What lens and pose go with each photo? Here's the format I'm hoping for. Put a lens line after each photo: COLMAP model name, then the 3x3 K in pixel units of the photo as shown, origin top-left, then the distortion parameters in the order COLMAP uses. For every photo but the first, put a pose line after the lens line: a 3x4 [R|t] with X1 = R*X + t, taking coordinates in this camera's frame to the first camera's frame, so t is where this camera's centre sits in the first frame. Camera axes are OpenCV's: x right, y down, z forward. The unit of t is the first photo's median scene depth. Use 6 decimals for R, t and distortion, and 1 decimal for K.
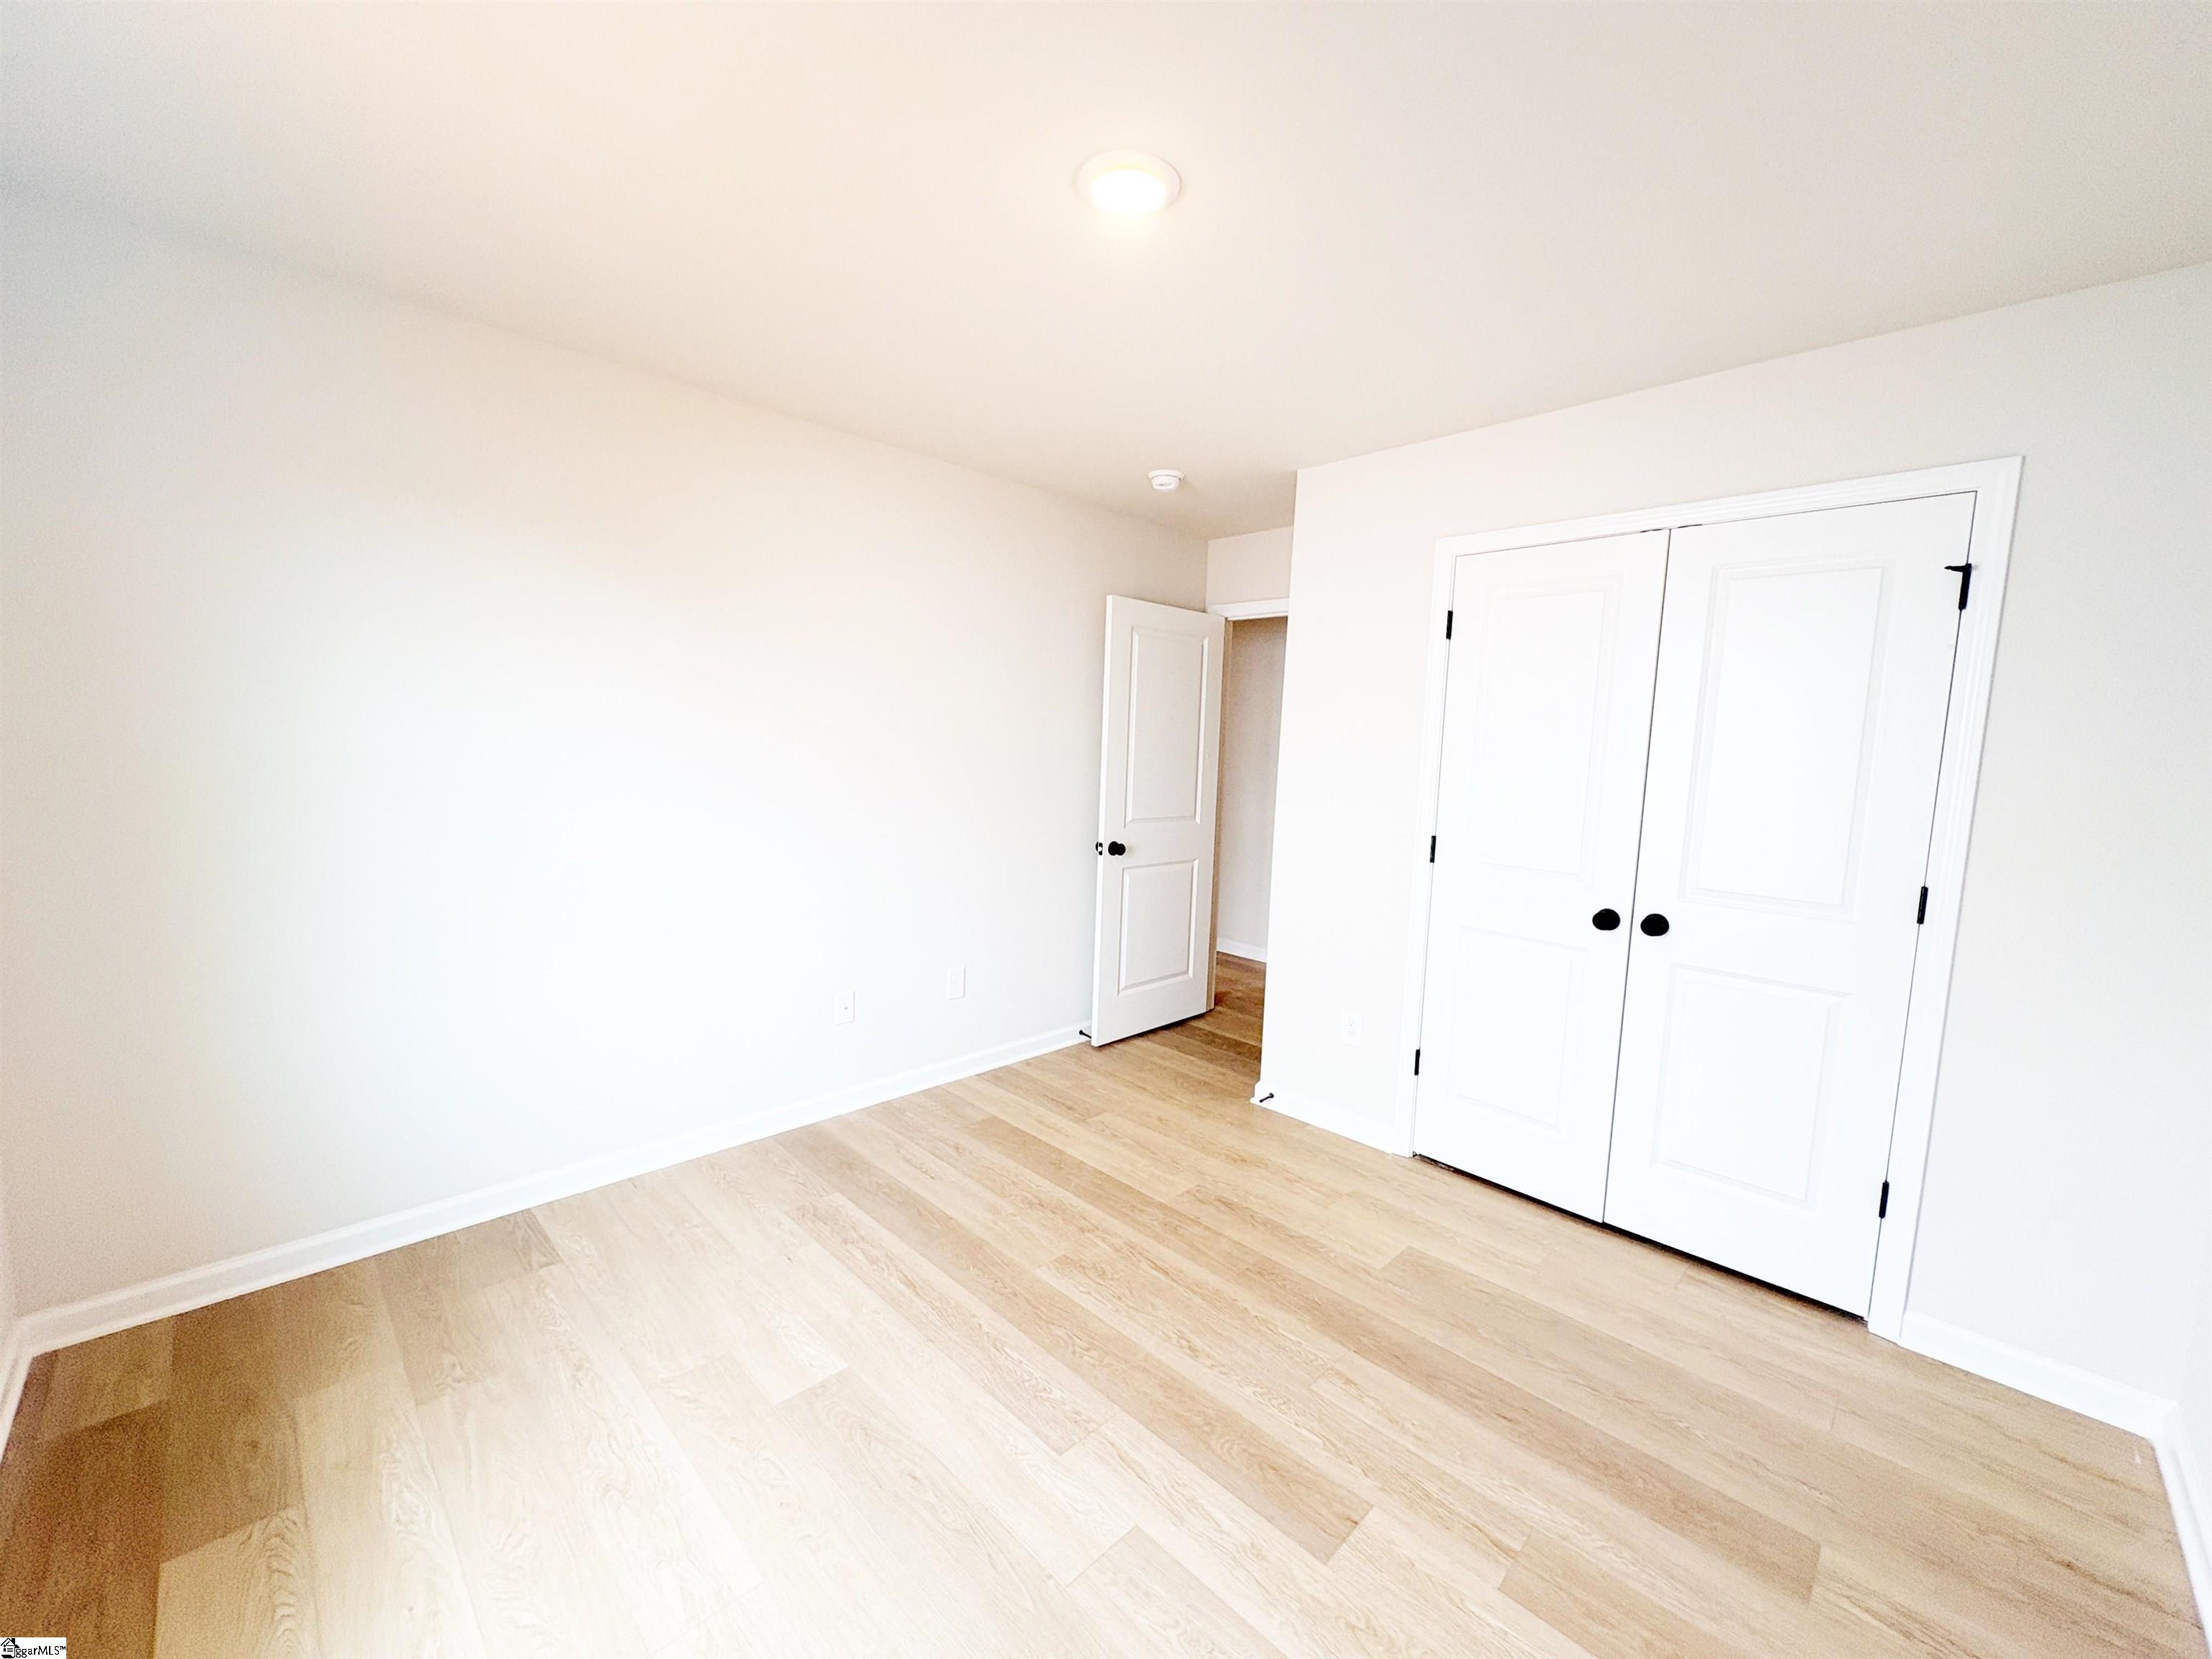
lens RADIAL K [[879.5, 0, 1106.0], [0, 879.5, 829.5], [0, 0, 1]] dist [0.002529, -0.000217]
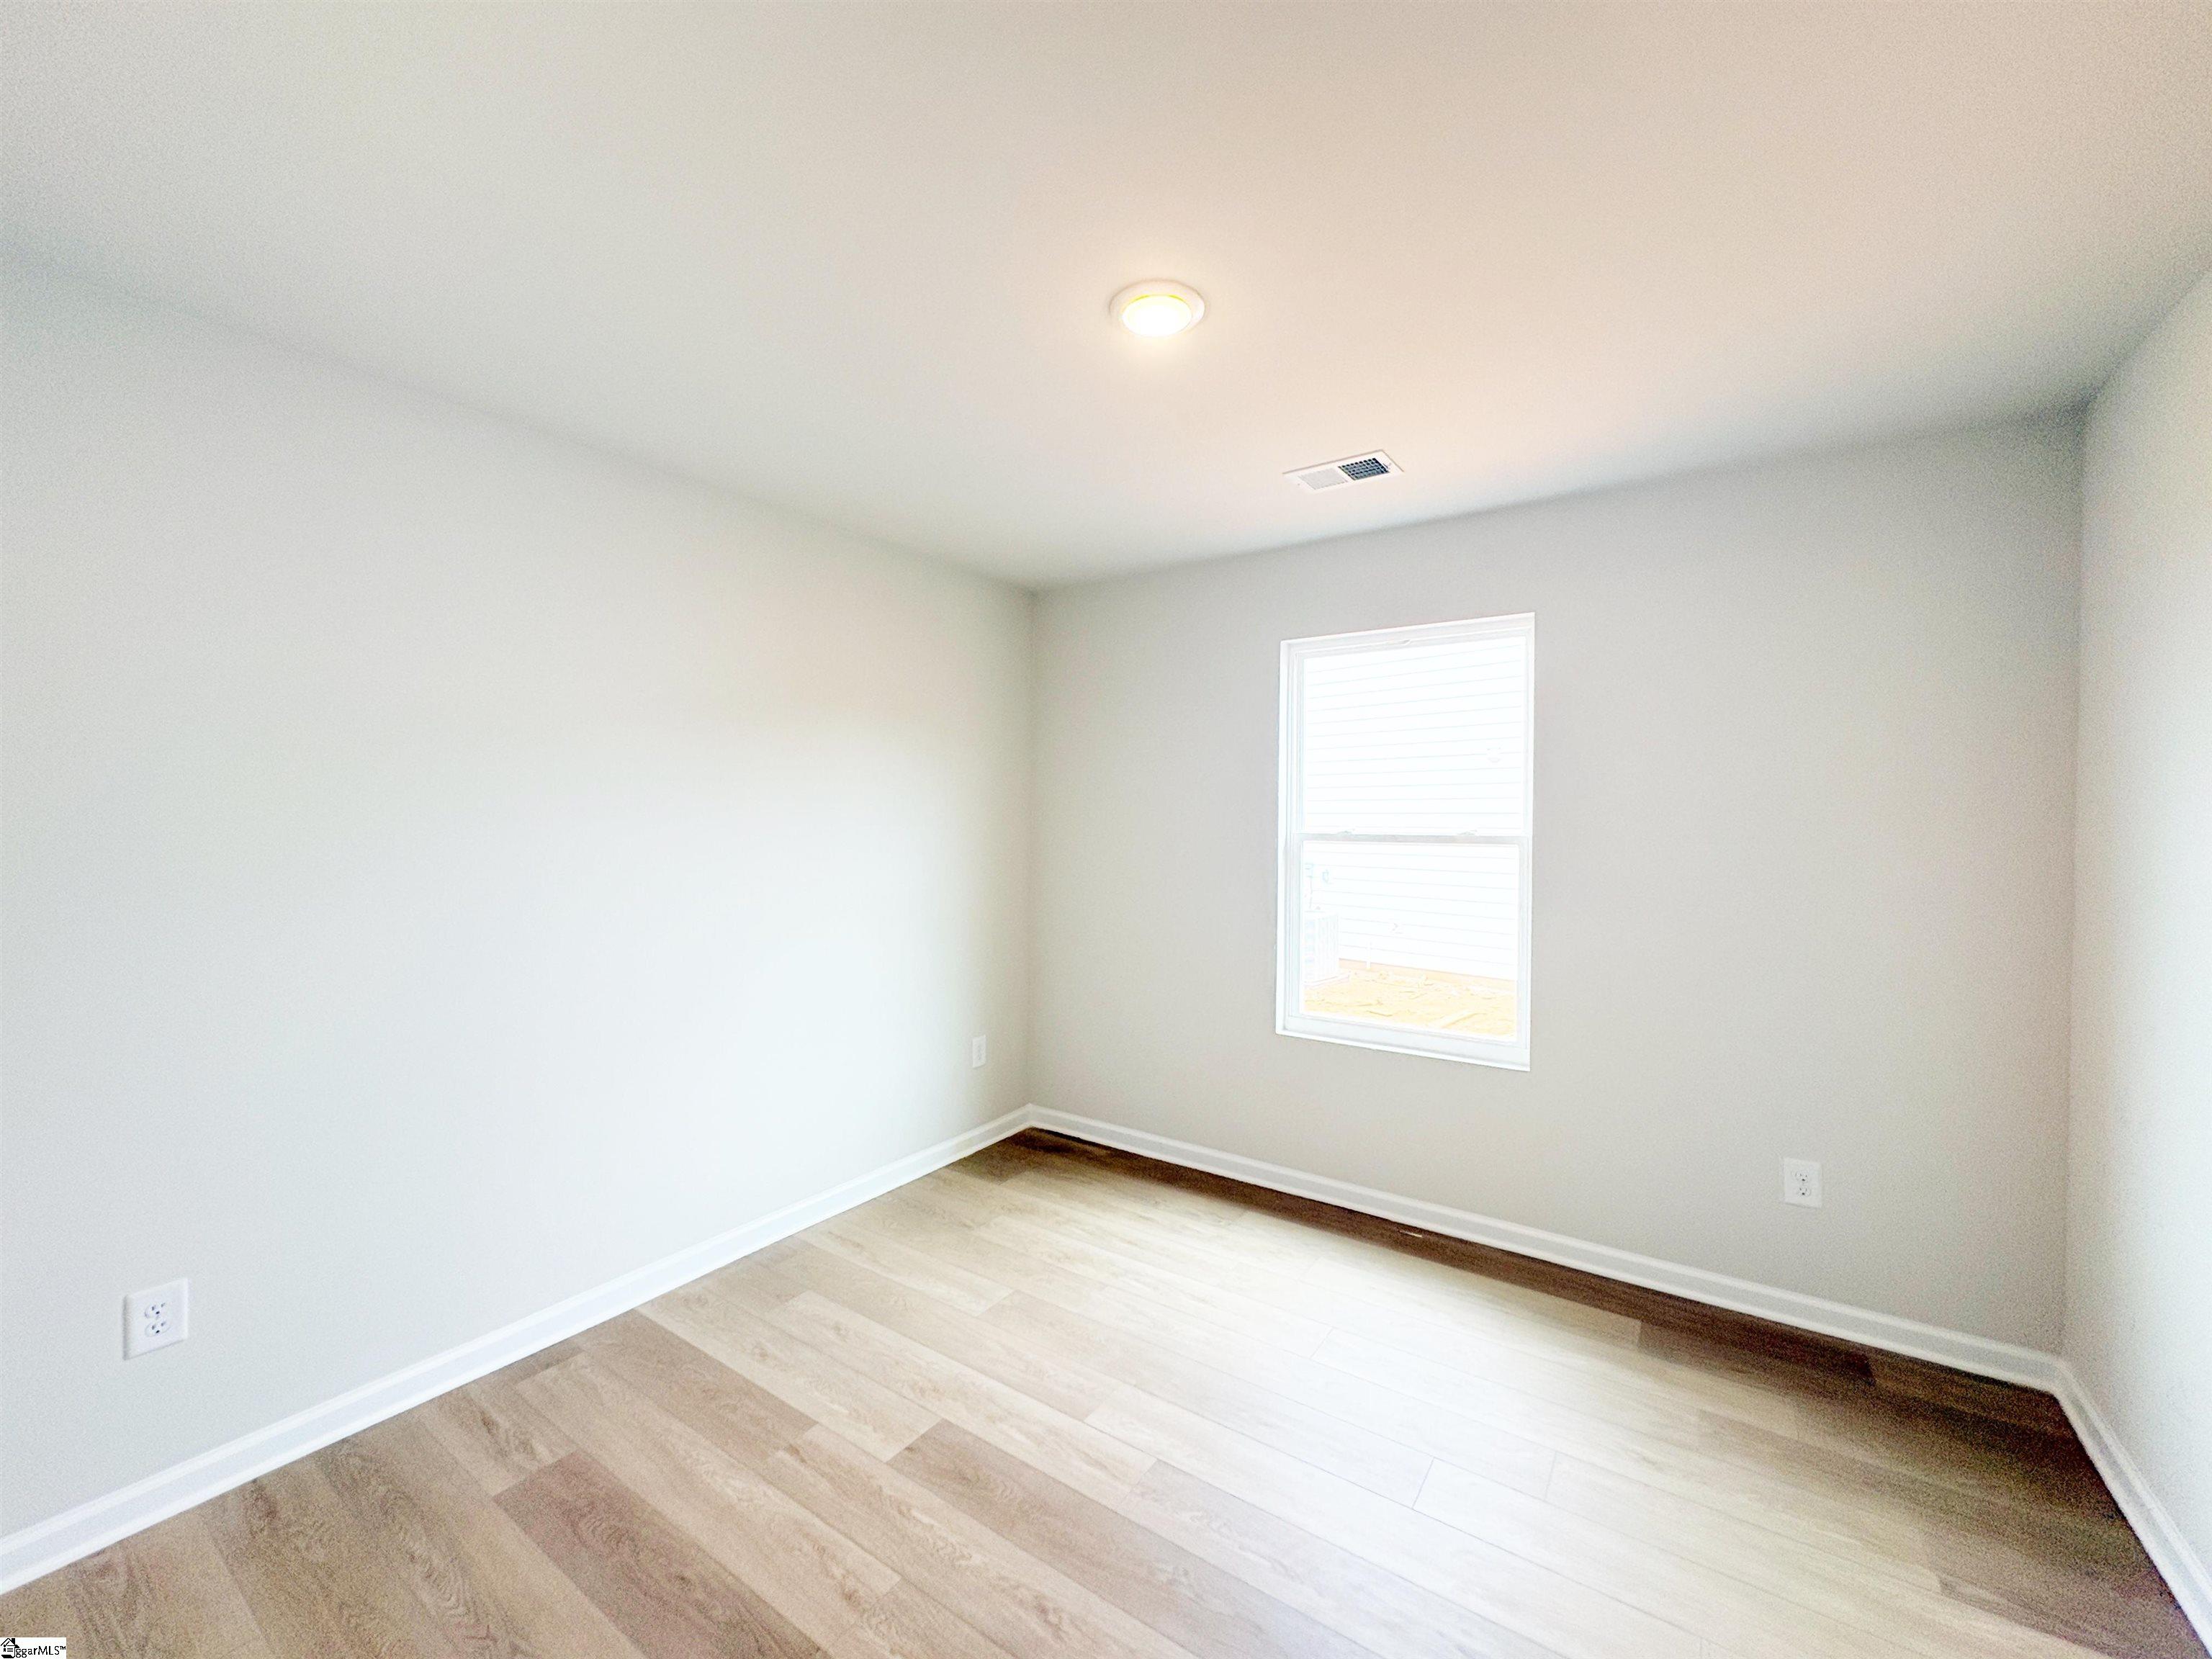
lens RADIAL K [[879.5, 0, 1106.0], [0, 879.5, 829.5], [0, 0, 1]] dist [0.002529, -0.000217]
pose [[-0.983290, -0.035201, -0.178611, 0.240042], [-0.053808, 0.993488, 0.100426, -0.191673], [0.173913, 0.108359, -0.978781, 1.985927]]
